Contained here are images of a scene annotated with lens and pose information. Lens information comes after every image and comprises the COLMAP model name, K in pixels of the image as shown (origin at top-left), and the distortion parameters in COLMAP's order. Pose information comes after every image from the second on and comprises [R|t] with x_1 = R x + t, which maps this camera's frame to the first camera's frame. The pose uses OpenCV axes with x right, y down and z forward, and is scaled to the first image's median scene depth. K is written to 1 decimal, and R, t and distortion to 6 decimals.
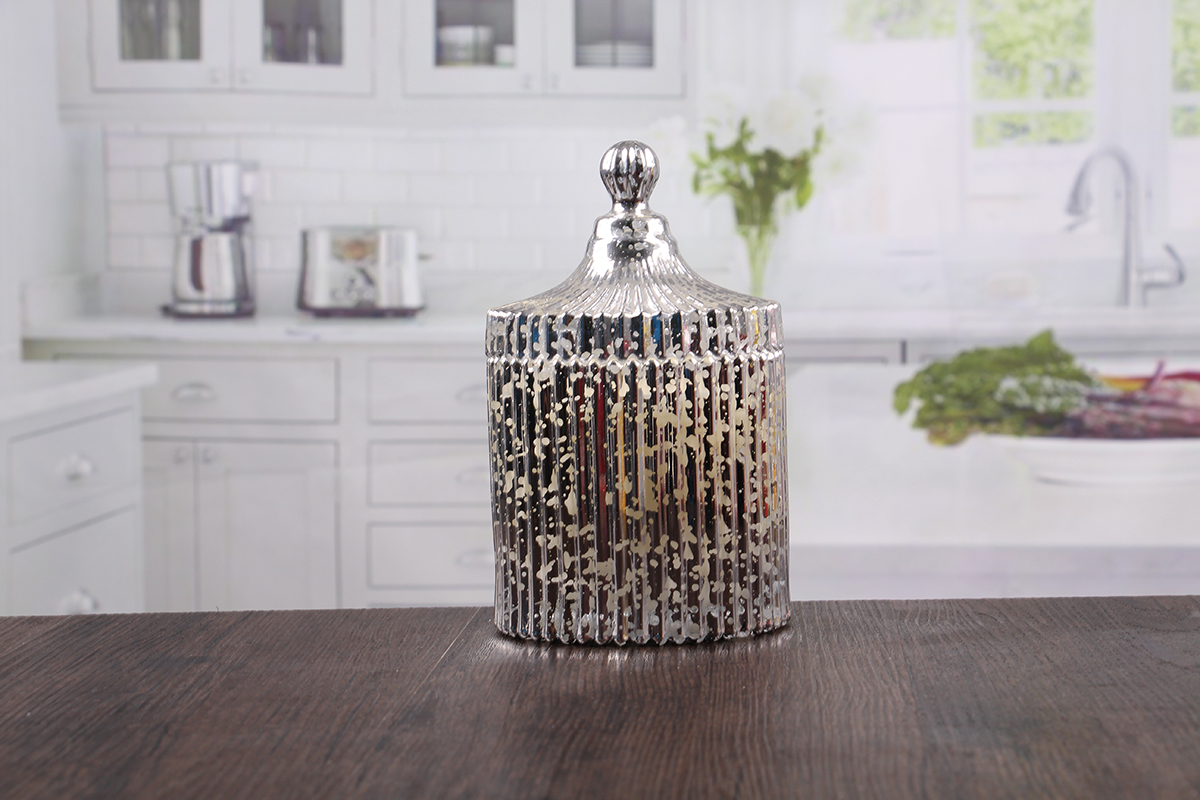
lens RADIAL K [[3114.4, 0, 600.0], [0, 3114.4, 400.0], [0, 0, 1]] dist [0.386520, 0.199736]
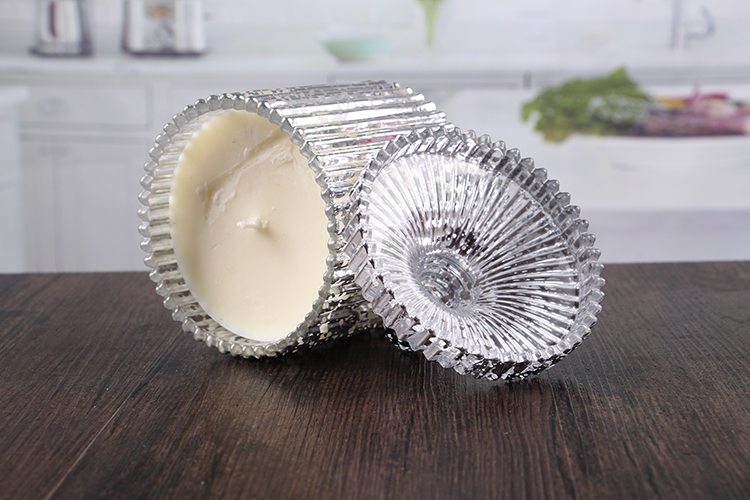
lens RADIAL K [[1797.3, 0, 375.0], [0, 1797.3, 250.0], [0, 0, 1]] dist [0.291297, 0.248823]
pose [[0.999834, -0.000936, 0.018194, 0.015136], [-0.000553, 0.996661, 0.081648, -0.010085], [-0.018209, -0.081645, 0.996495, 0.247173]]
